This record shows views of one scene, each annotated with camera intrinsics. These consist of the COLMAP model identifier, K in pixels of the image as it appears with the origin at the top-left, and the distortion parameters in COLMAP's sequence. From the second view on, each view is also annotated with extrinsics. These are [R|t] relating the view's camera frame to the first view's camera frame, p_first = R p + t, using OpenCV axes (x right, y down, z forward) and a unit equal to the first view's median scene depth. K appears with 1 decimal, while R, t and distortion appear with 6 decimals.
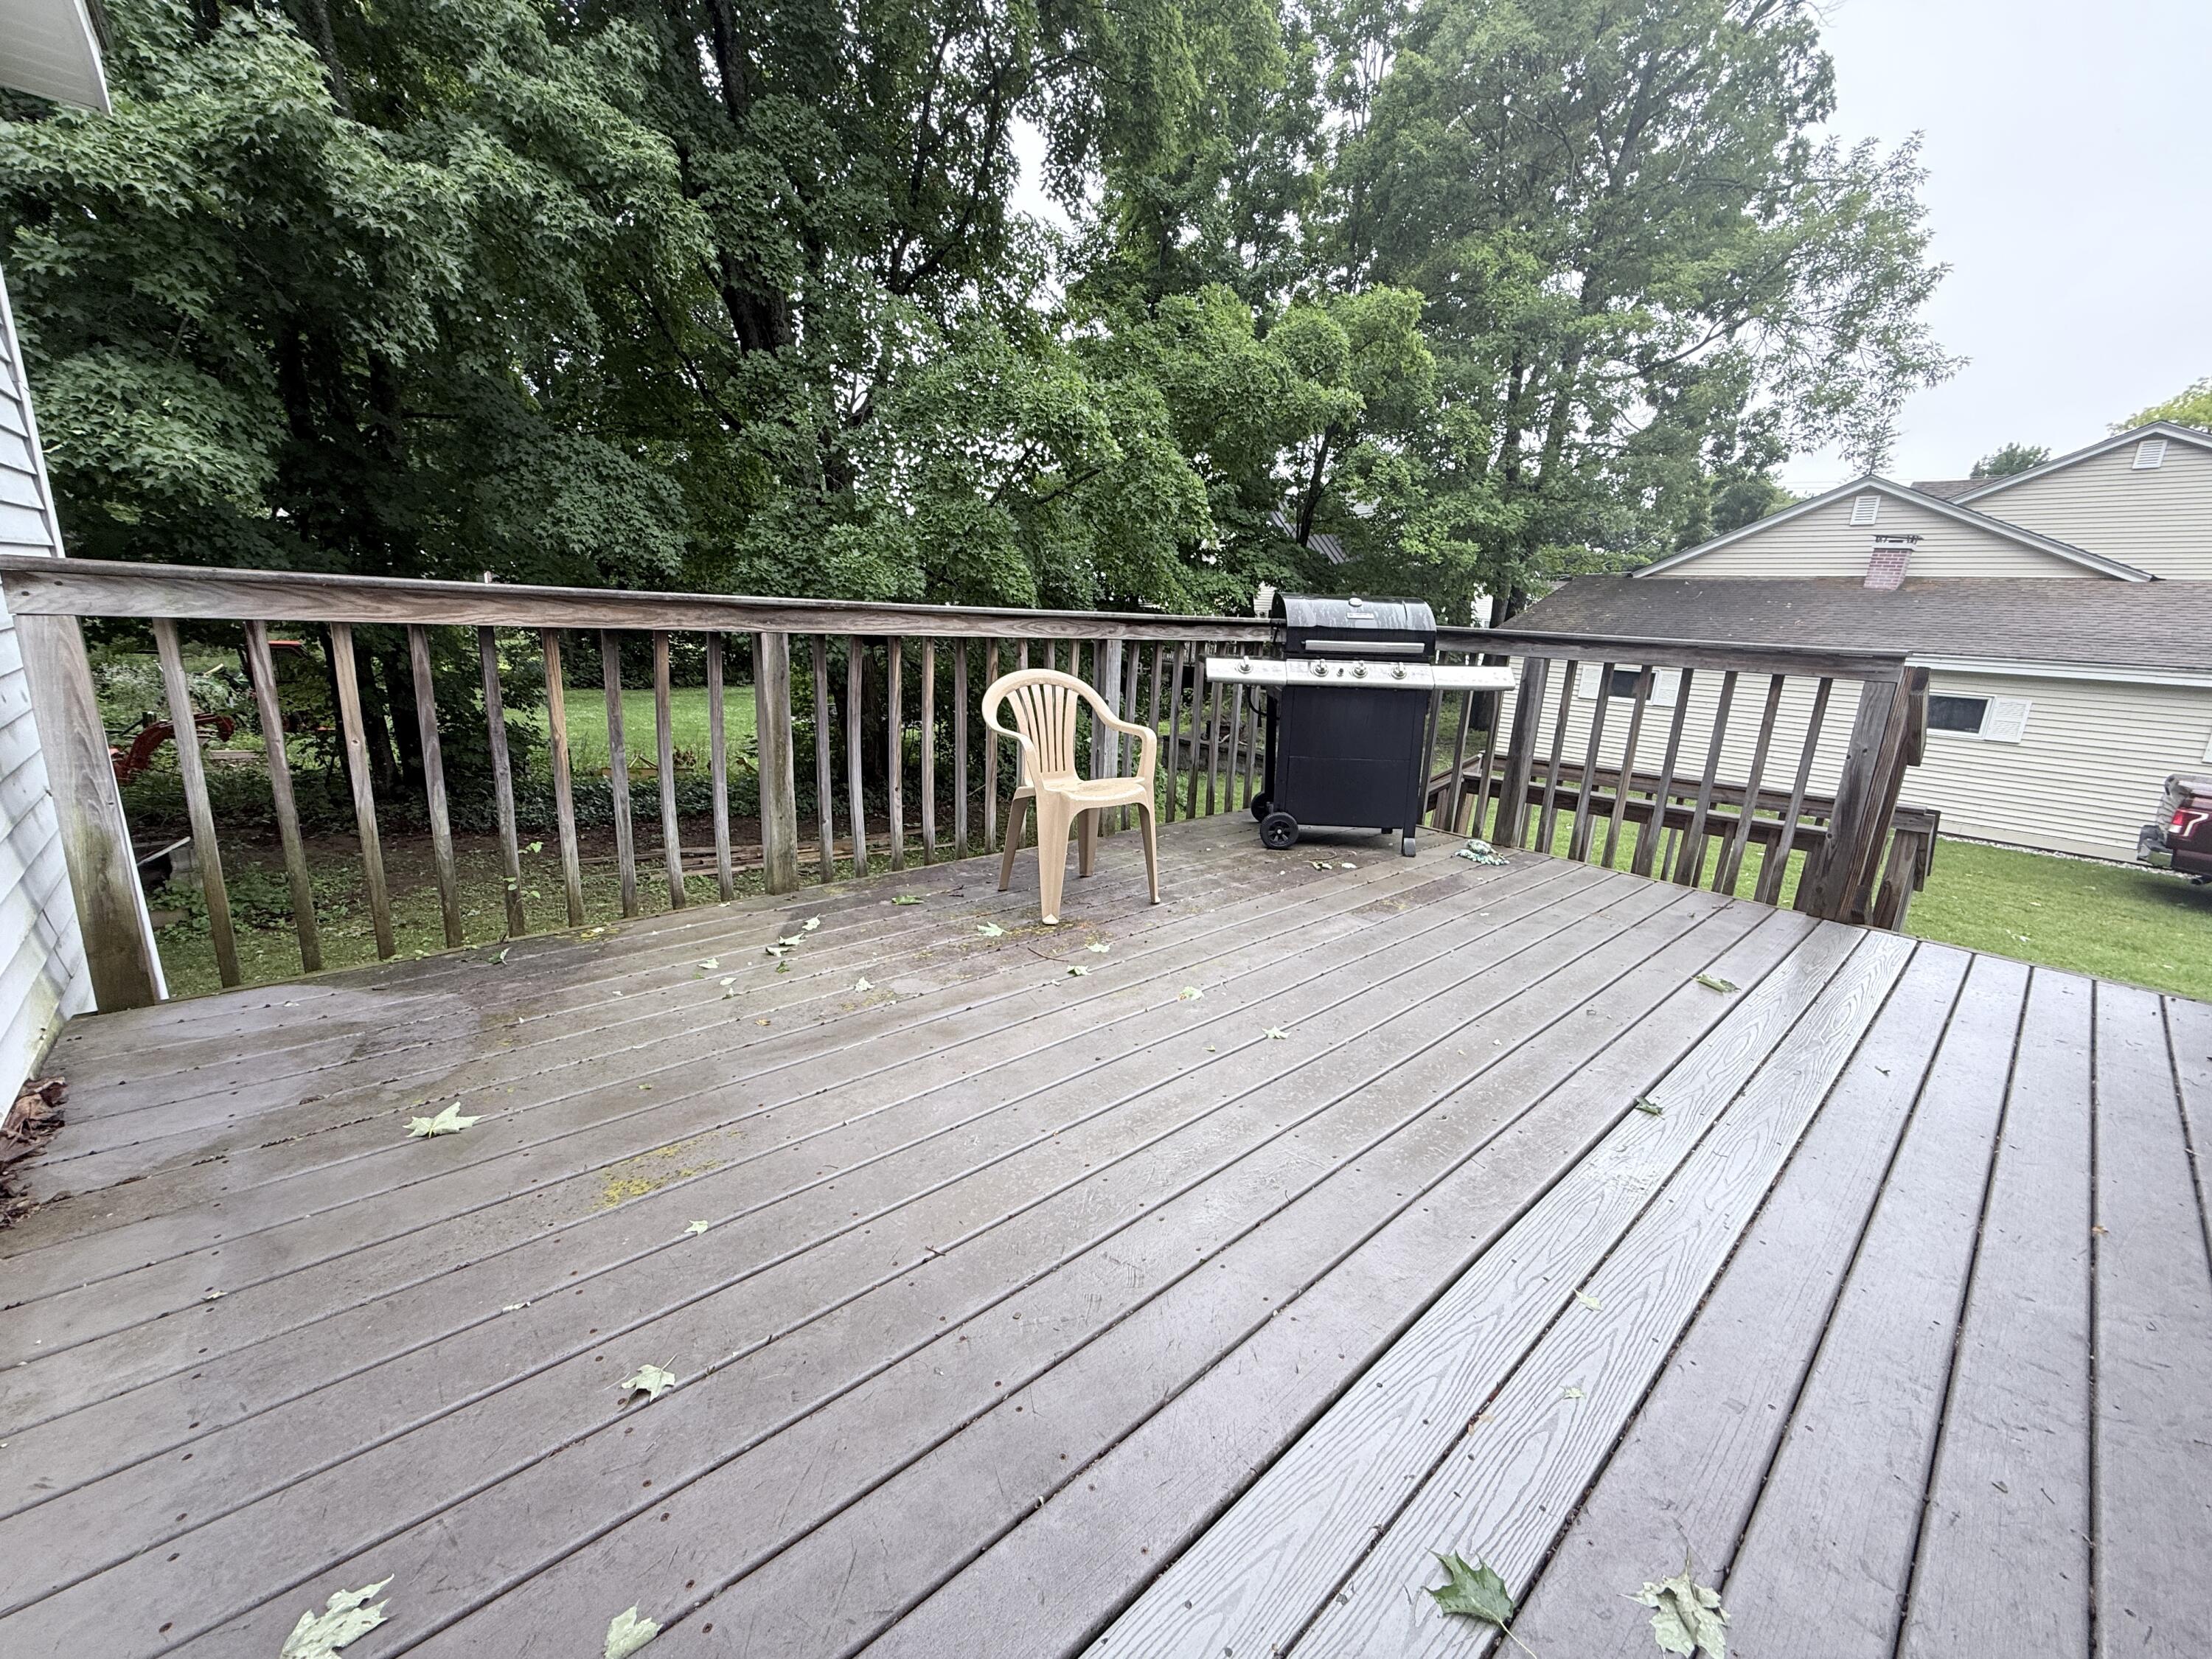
lens RADIAL K [[882.9, 0, 1105.0], [0, 882.9, 828.4], [0, 0, 1]] dist [0.000450, 0.000401]
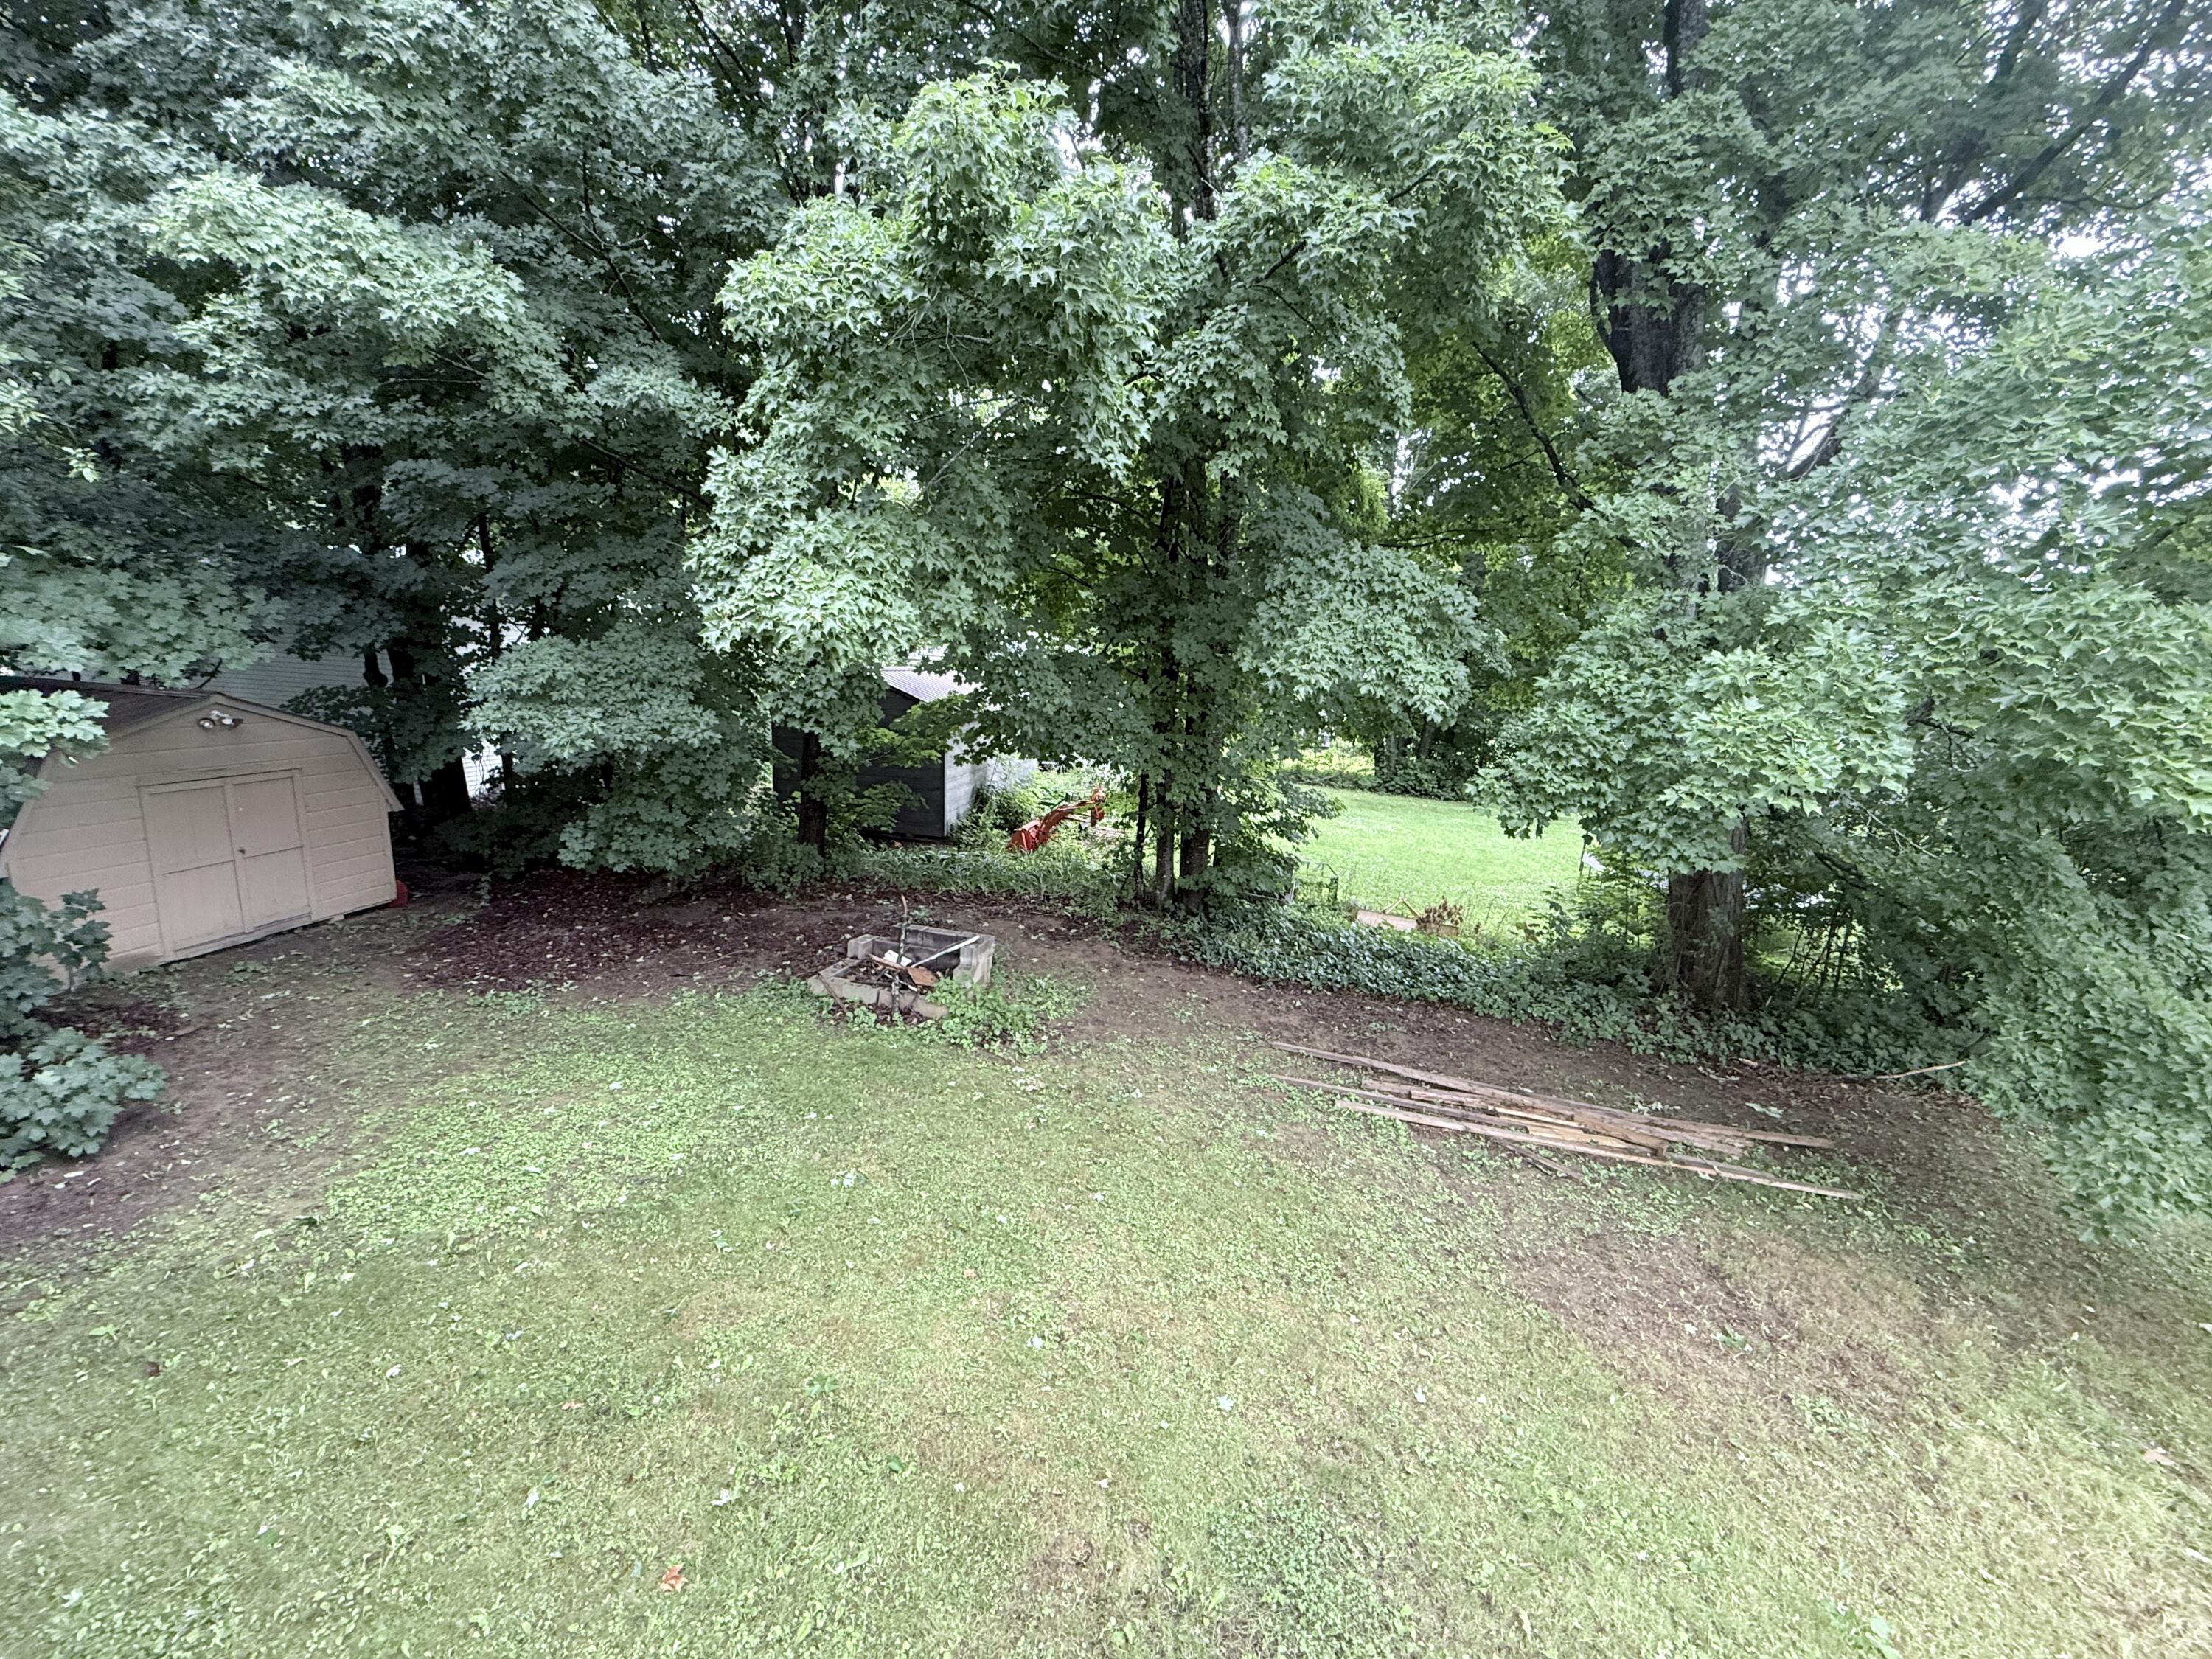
lens RADIAL K [[882.9, 0, 1101.7], [0, 882.9, 828.4], [0, 0, 1]] dist [0.000450, 0.000401]
pose [[0.636349, 0.135418, -0.759422, -0.108922], [-0.216488, 0.976258, -0.007319, -0.138818], [0.740401, 0.169063, 0.650557, 0.349917]]
